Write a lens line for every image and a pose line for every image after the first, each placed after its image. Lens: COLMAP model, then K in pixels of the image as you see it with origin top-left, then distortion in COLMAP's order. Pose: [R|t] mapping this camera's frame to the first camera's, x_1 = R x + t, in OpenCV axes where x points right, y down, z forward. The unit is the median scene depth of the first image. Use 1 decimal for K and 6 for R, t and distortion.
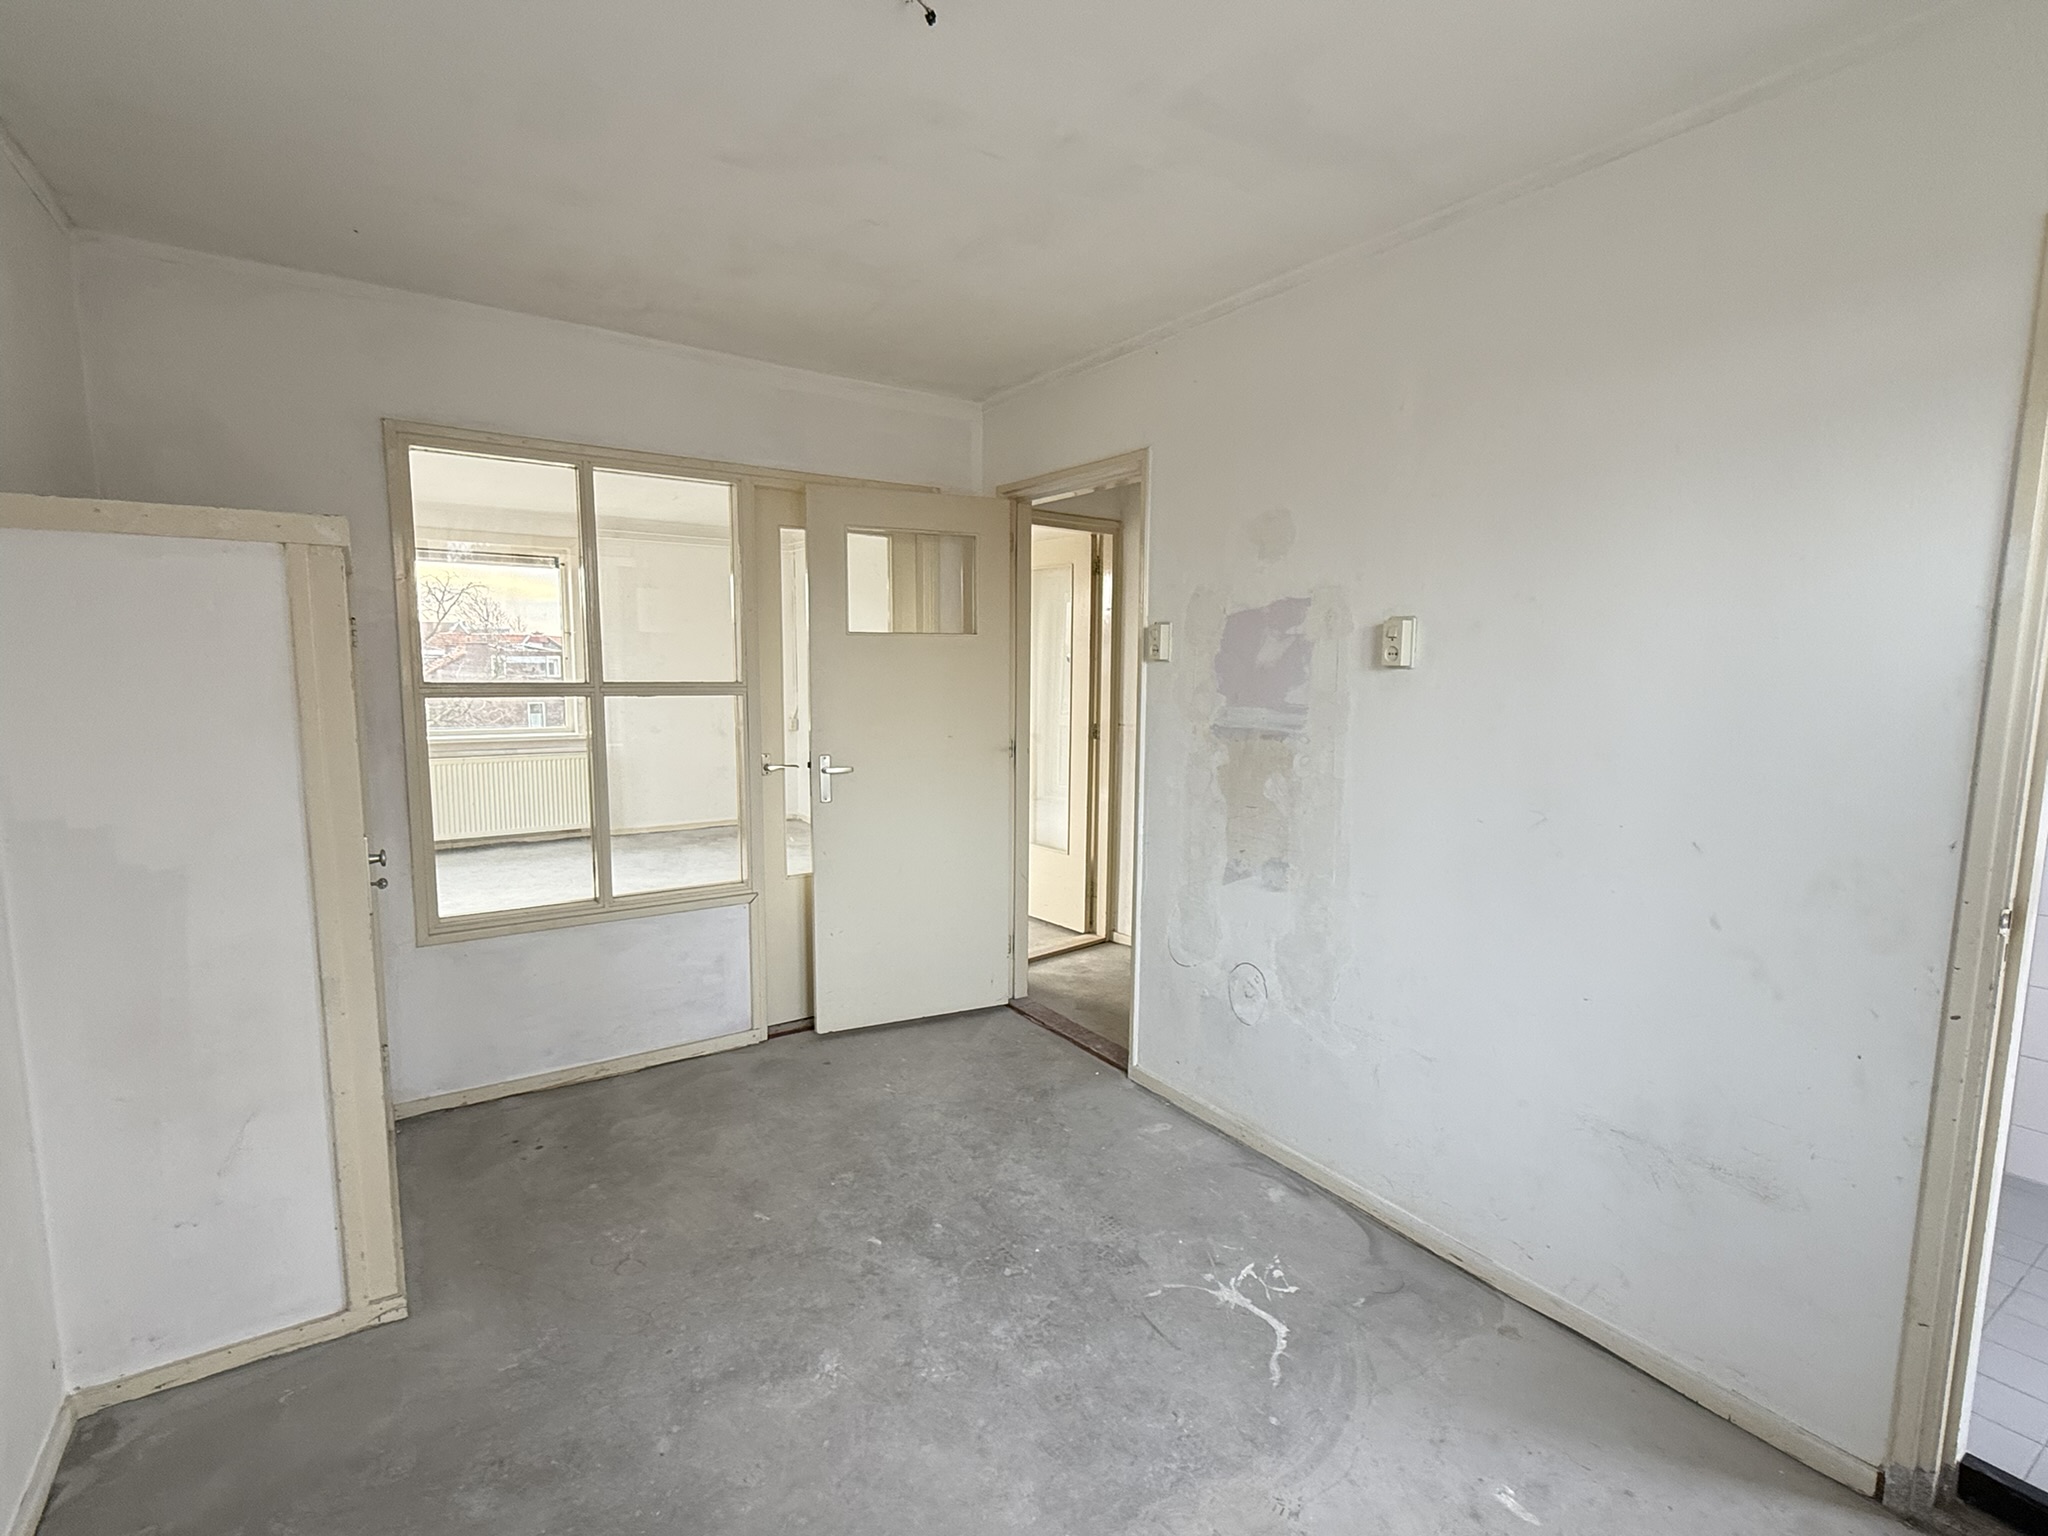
lens RADIAL K [[968.4, 0, 1021.1], [0, 968.4, 776.2], [0, 0, 1]] dist [0.000403, -0.000456]
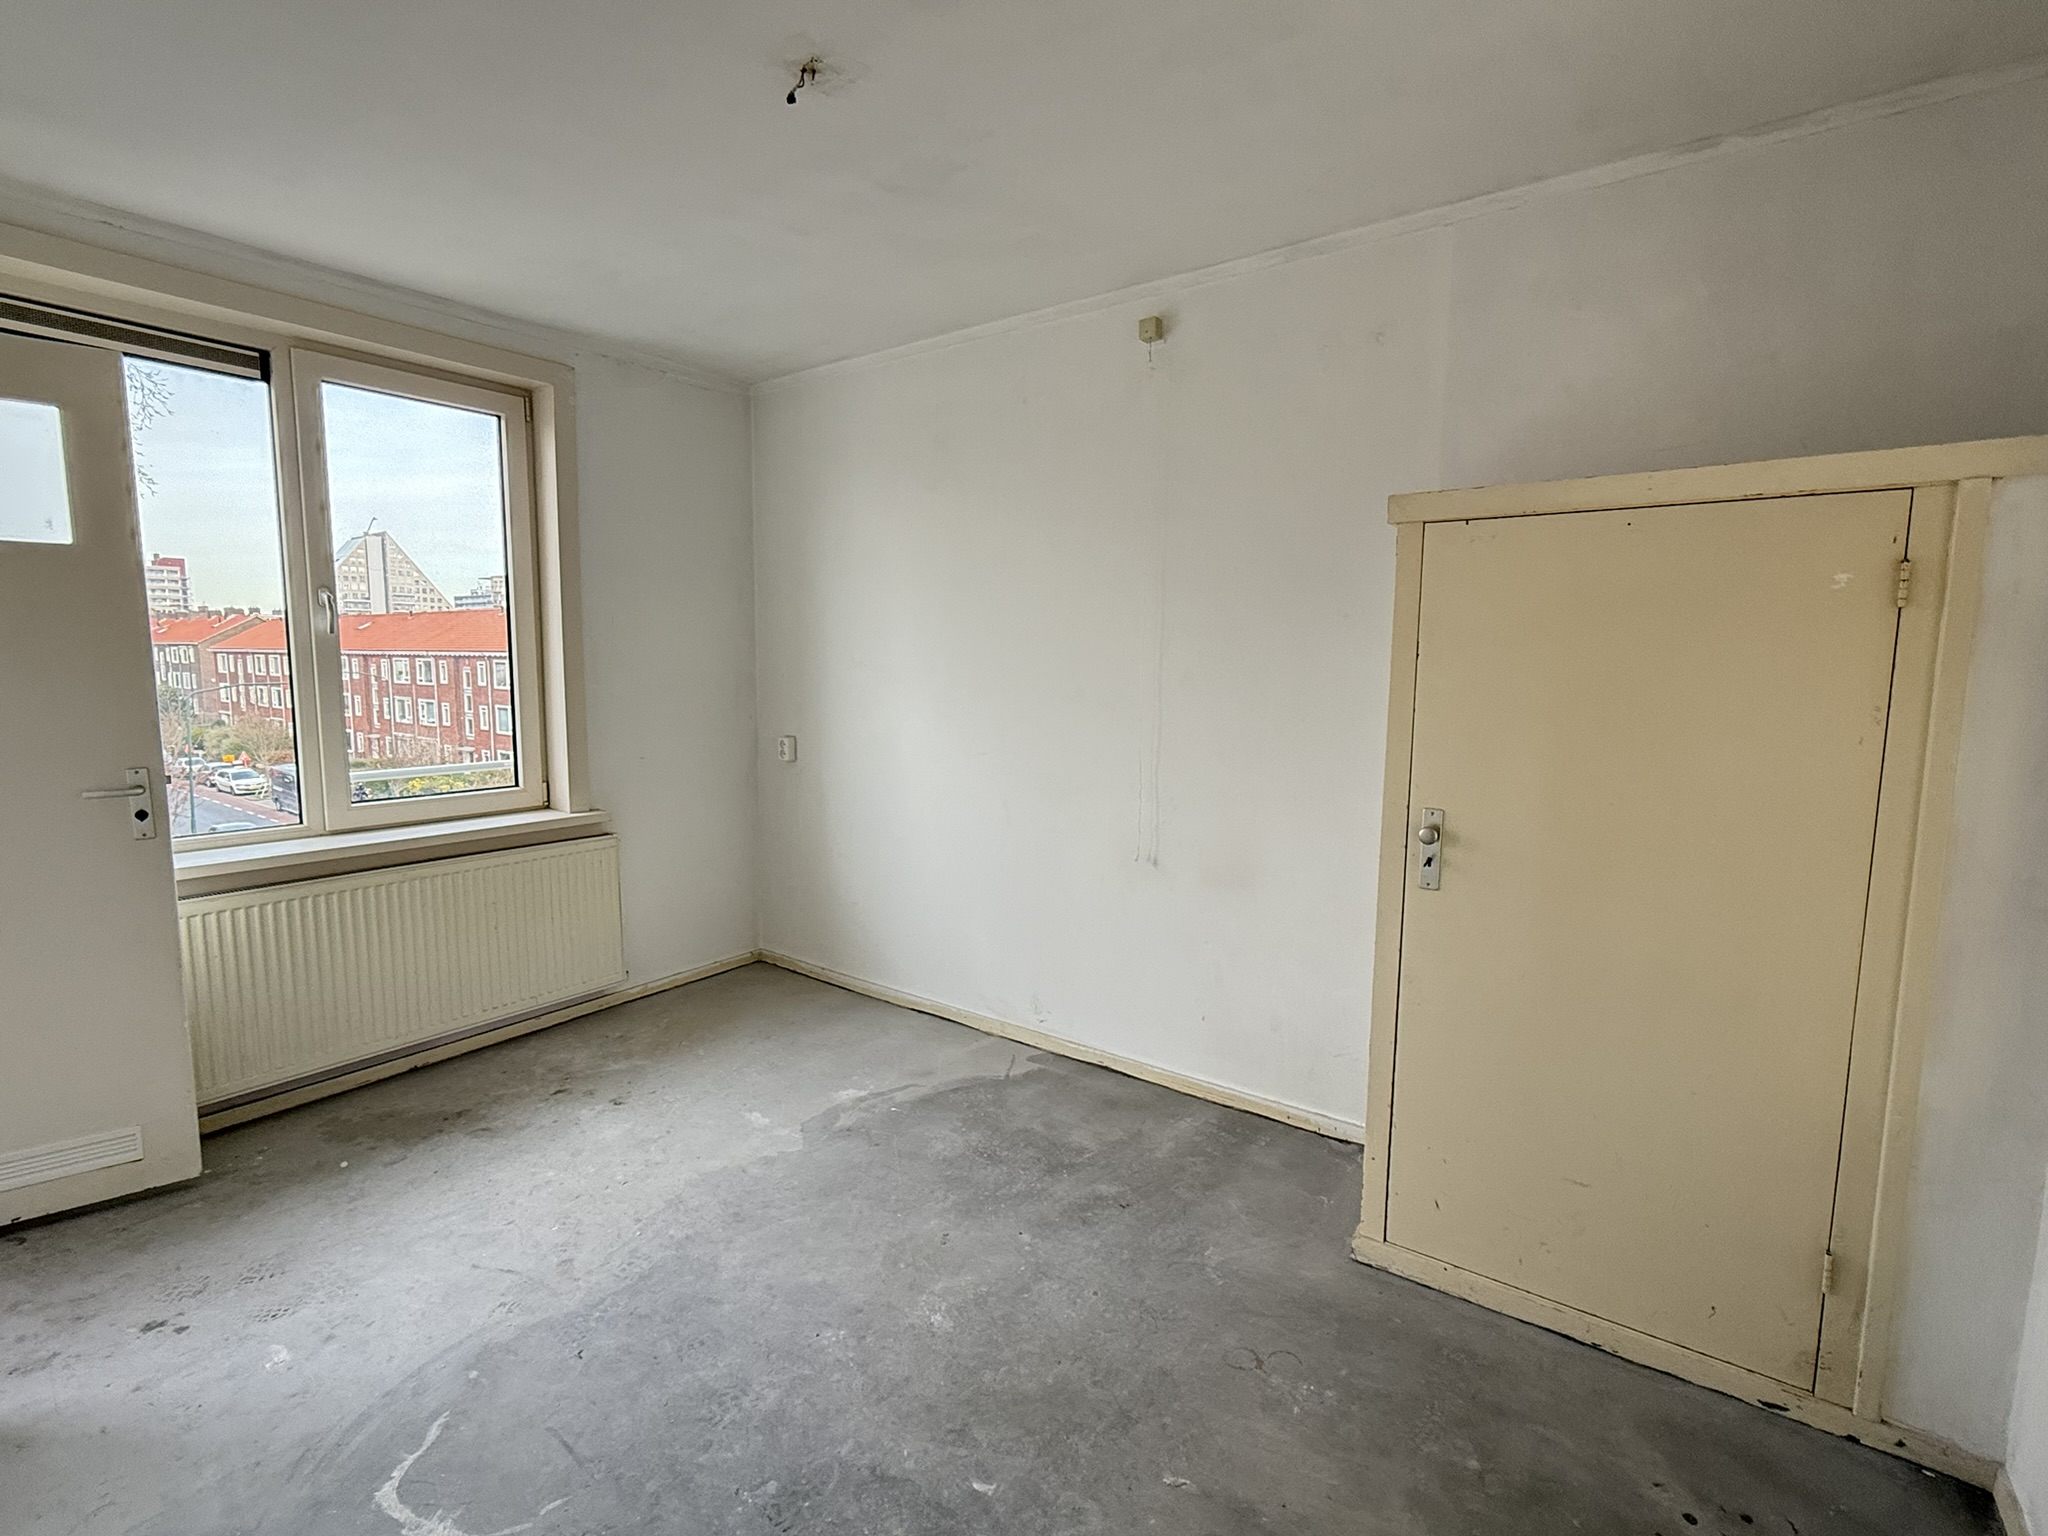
lens RADIAL K [[968.4, 0, 1021.1], [0, 968.4, 776.2], [0, 0, 1]] dist [0.000403, -0.000456]
pose [[-0.944449, 0.023957, -0.327783, 0.038290], [-0.056301, 0.970803, 0.233176, -0.183084], [0.323799, 0.238677, -0.915526, 1.823618]]
